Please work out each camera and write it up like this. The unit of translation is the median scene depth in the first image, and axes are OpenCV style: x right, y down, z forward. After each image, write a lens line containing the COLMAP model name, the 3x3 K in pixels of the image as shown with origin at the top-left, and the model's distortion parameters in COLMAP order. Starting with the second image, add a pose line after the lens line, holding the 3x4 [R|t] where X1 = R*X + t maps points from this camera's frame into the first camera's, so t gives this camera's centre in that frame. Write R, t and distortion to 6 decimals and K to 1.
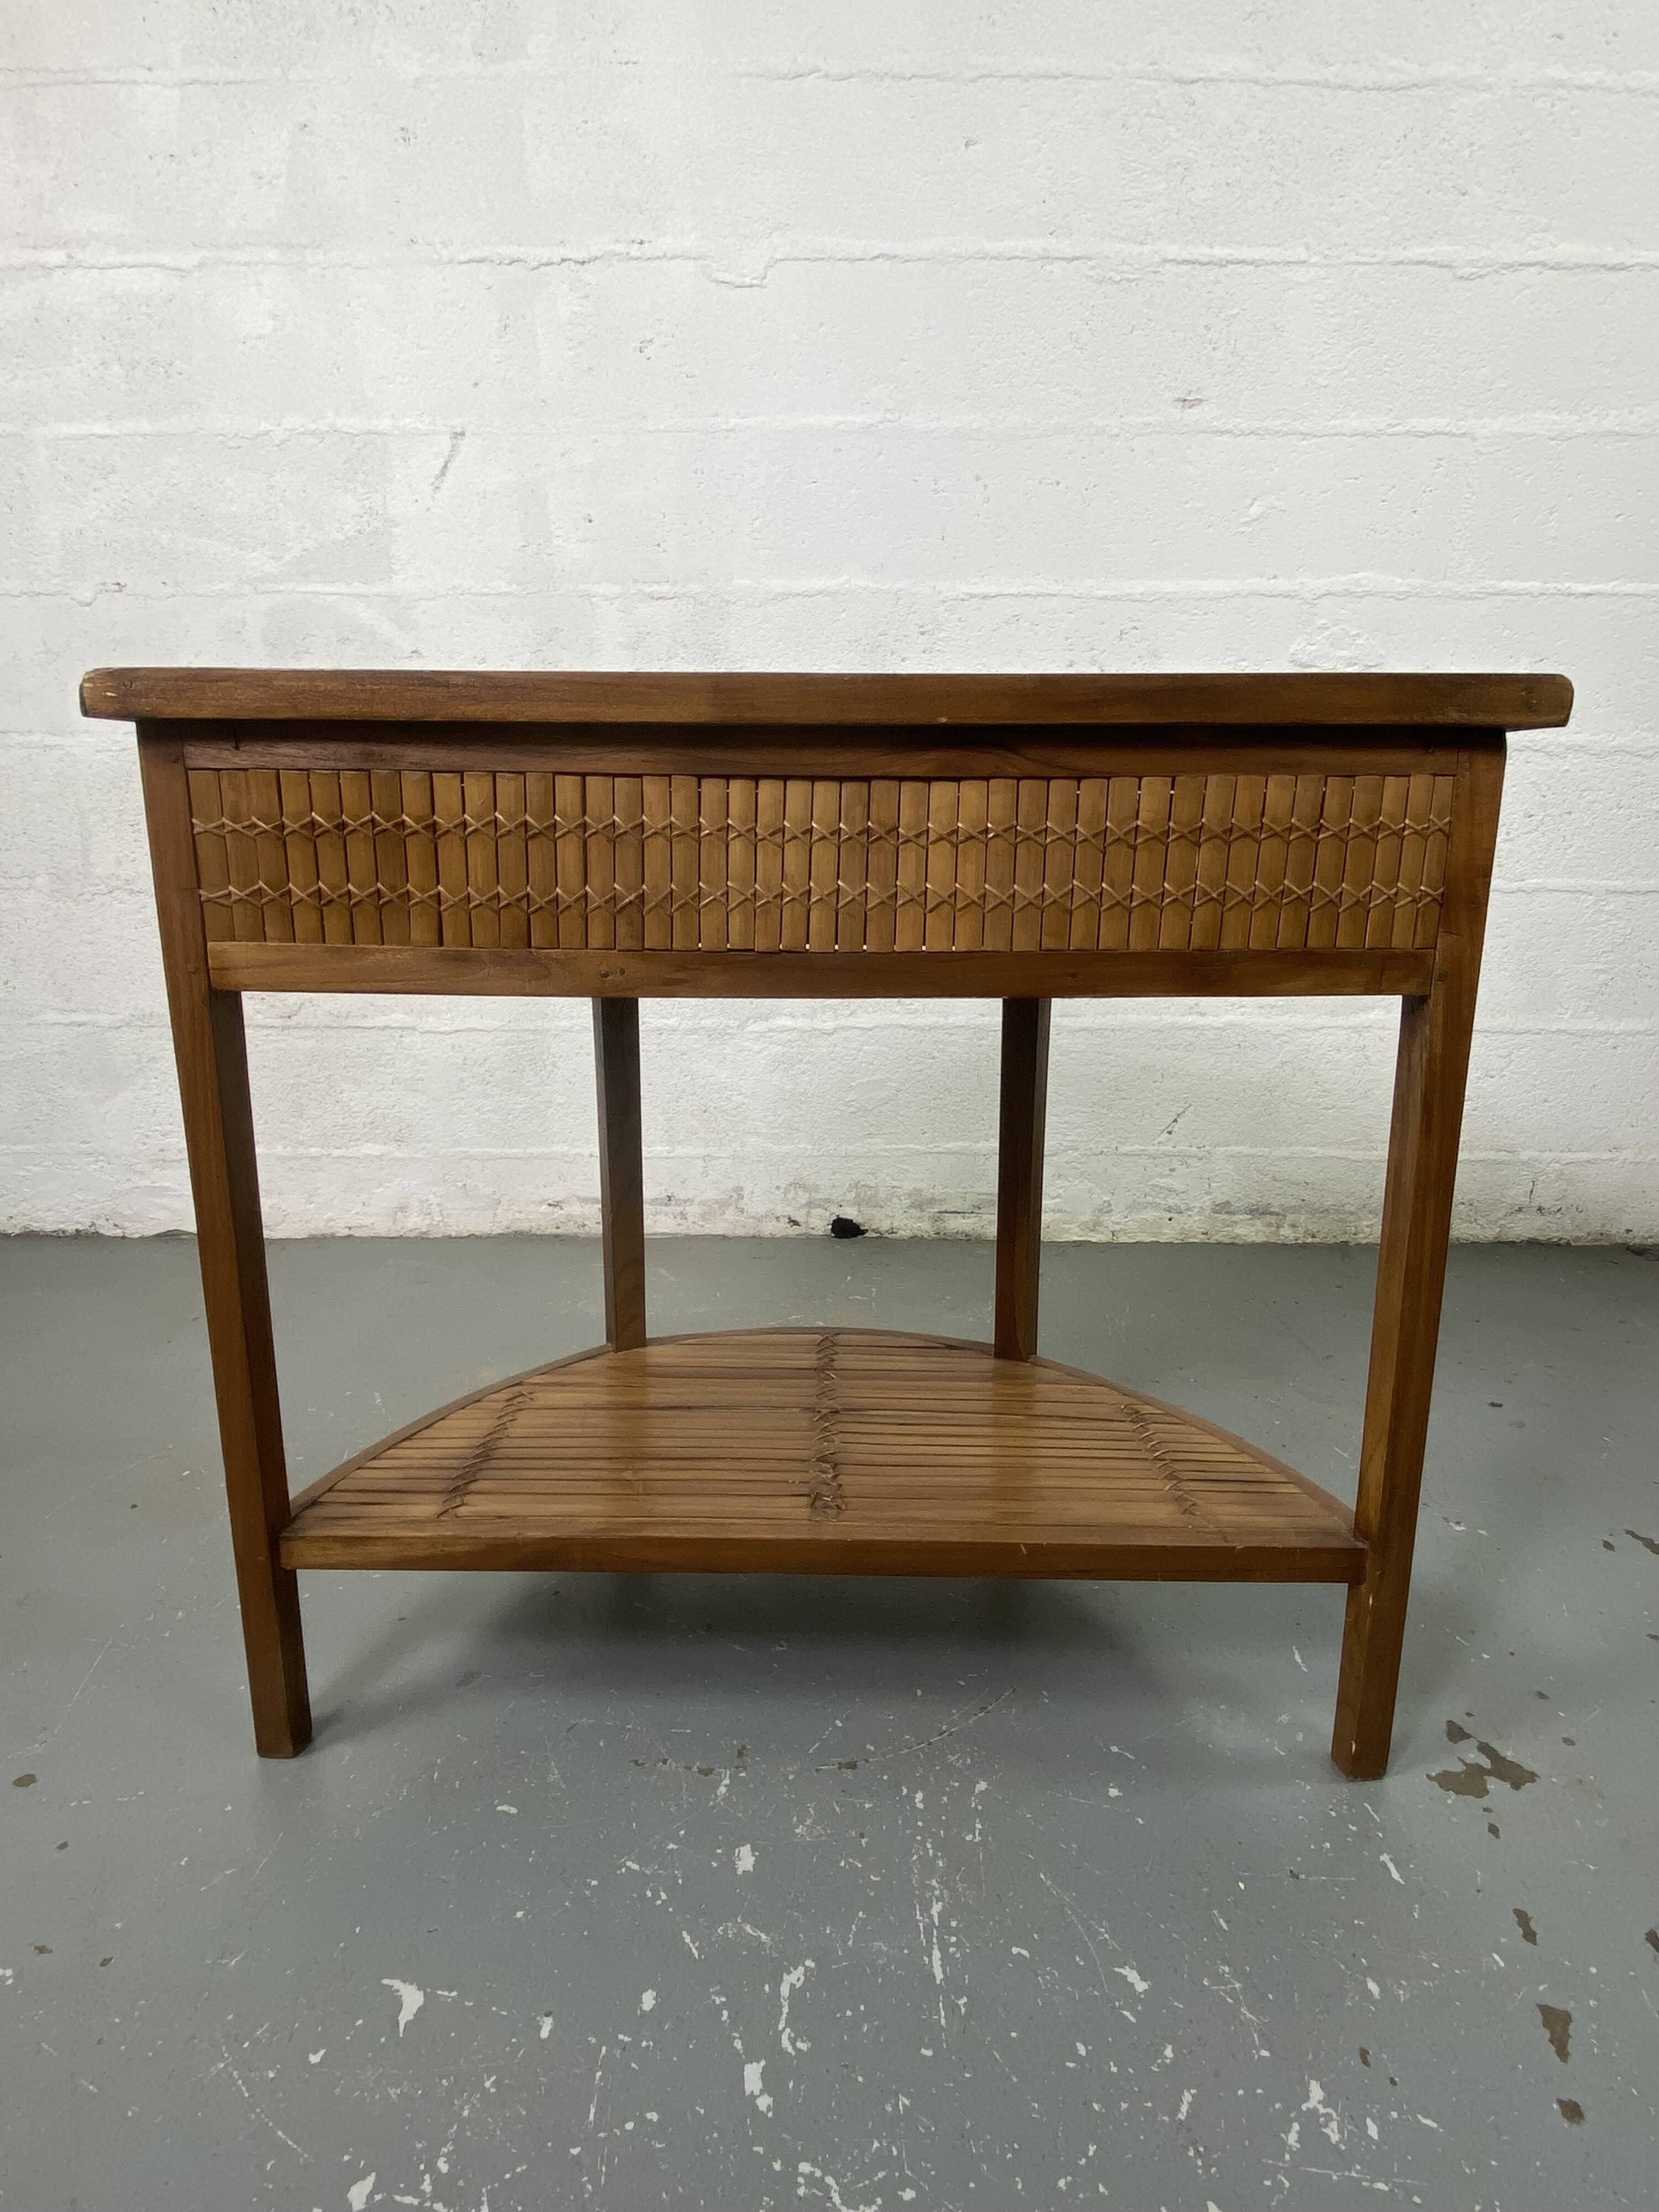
lens RADIAL K [[1252.3, 0, 823.9], [0, 1252.3, 1104.2], [0, 0, 1]] dist [0.017799, -0.020724]
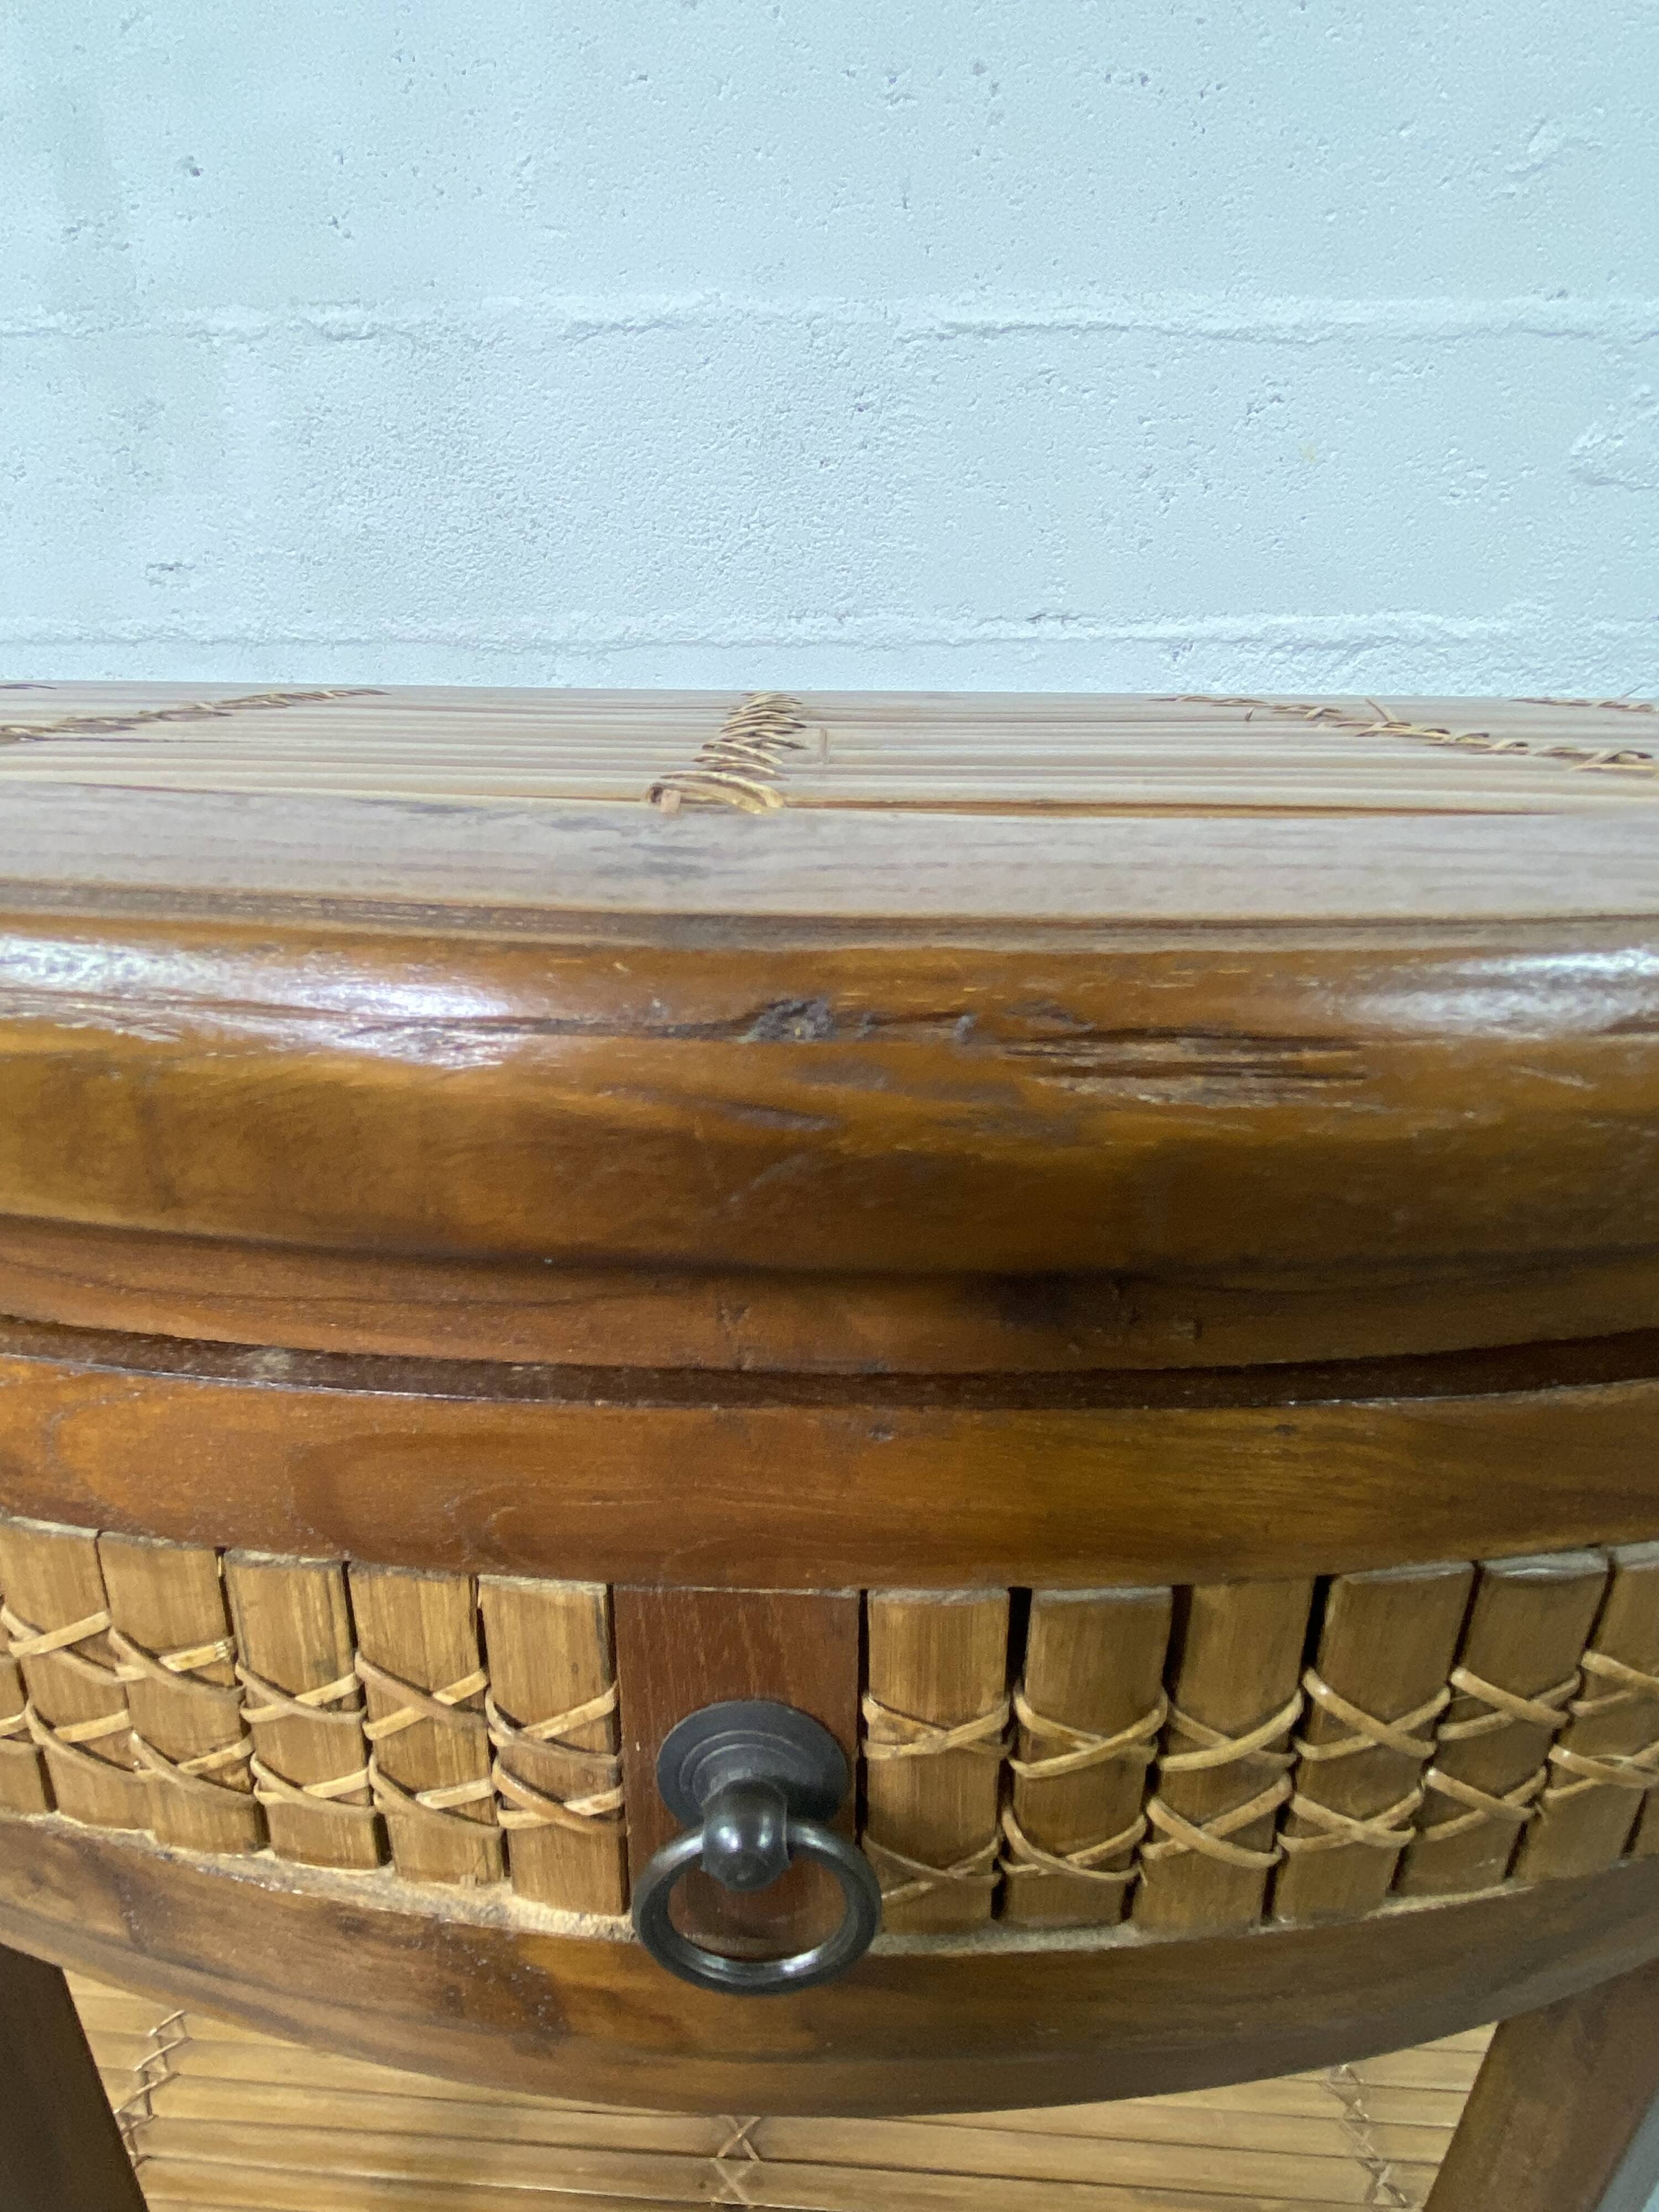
lens RADIAL K [[1301.3, 0, 745.2], [0, 1301.3, 1171.2], [0, 0, 1]] dist [-0.004863, -0.003364]
pose [[0.999890, 0.005564, -0.013725, 0.044118], [-0.003118, 0.985057, 0.172199, -0.173923], [0.014479, -0.172137, 0.984967, 0.458196]]
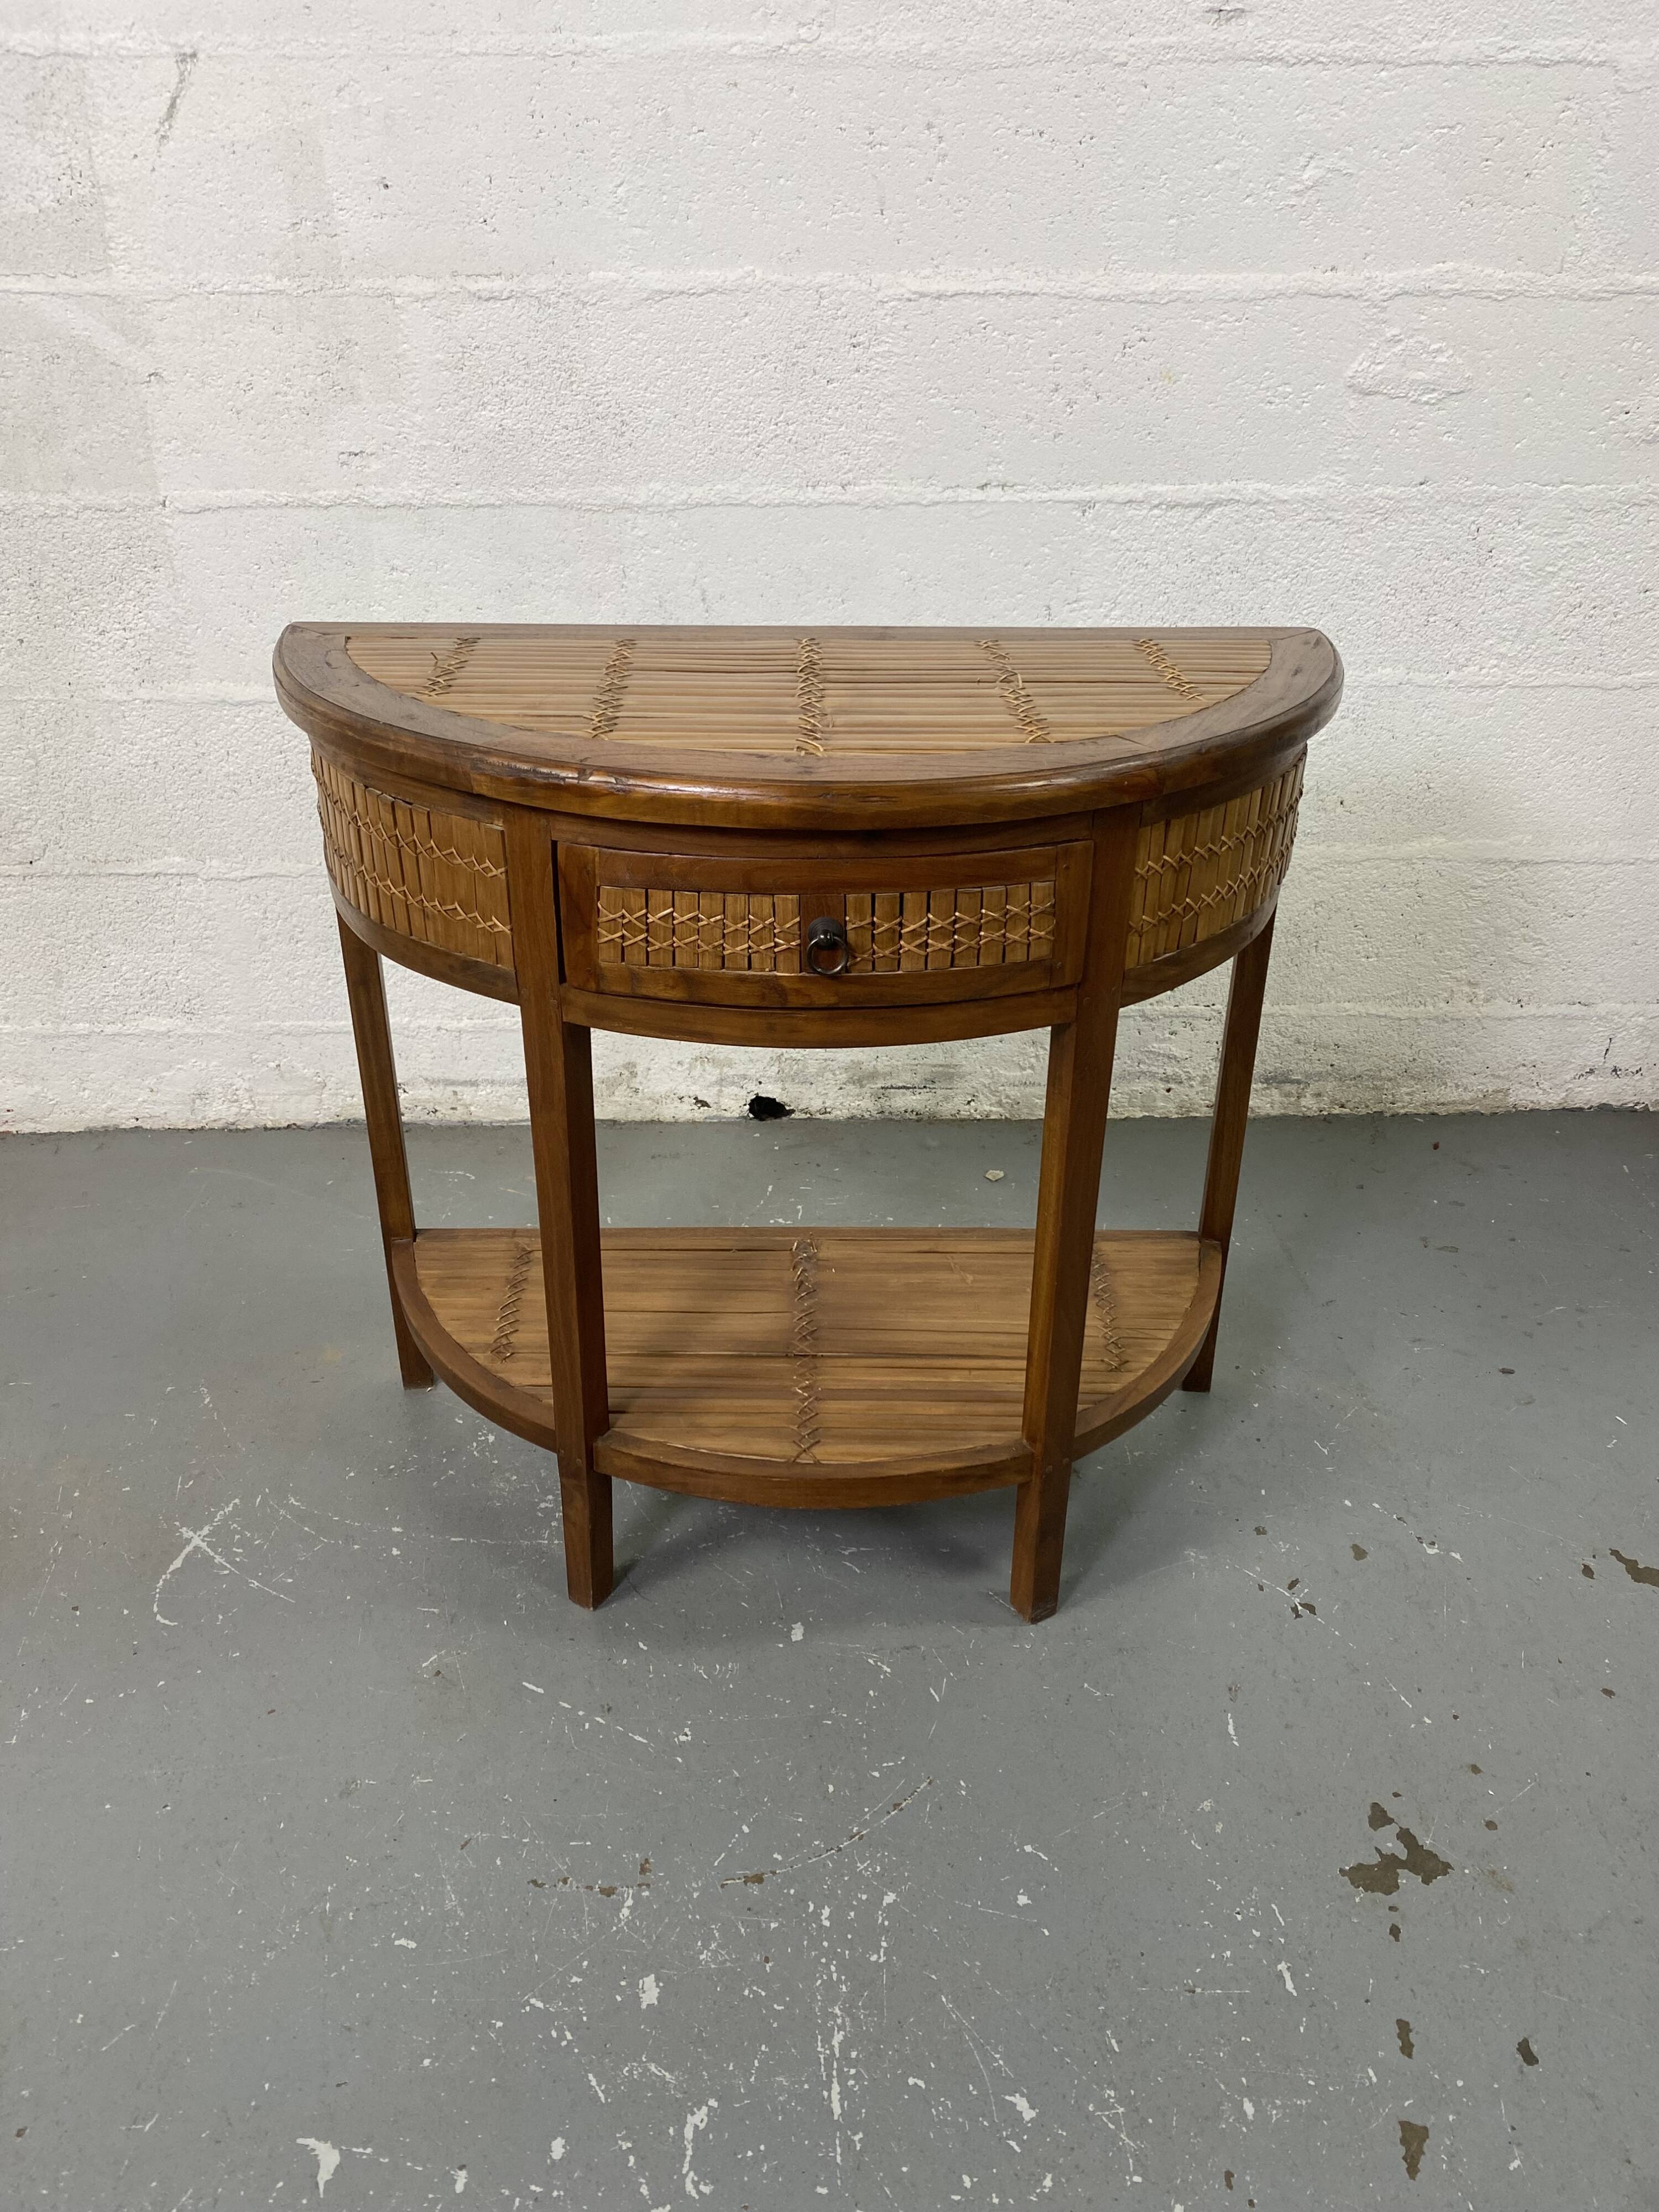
lens RADIAL K [[1730.5, 0, 829.0], [0, 1730.5, 1080.6], [0, 0, 1]] dist [0.013264, -0.003676]
pose [[0.999160, -0.016856, 0.037354, 0.020538], [0.007618, 0.972002, 0.234848, -0.214658], [-0.040266, -0.234366, 0.971314, -0.090015]]
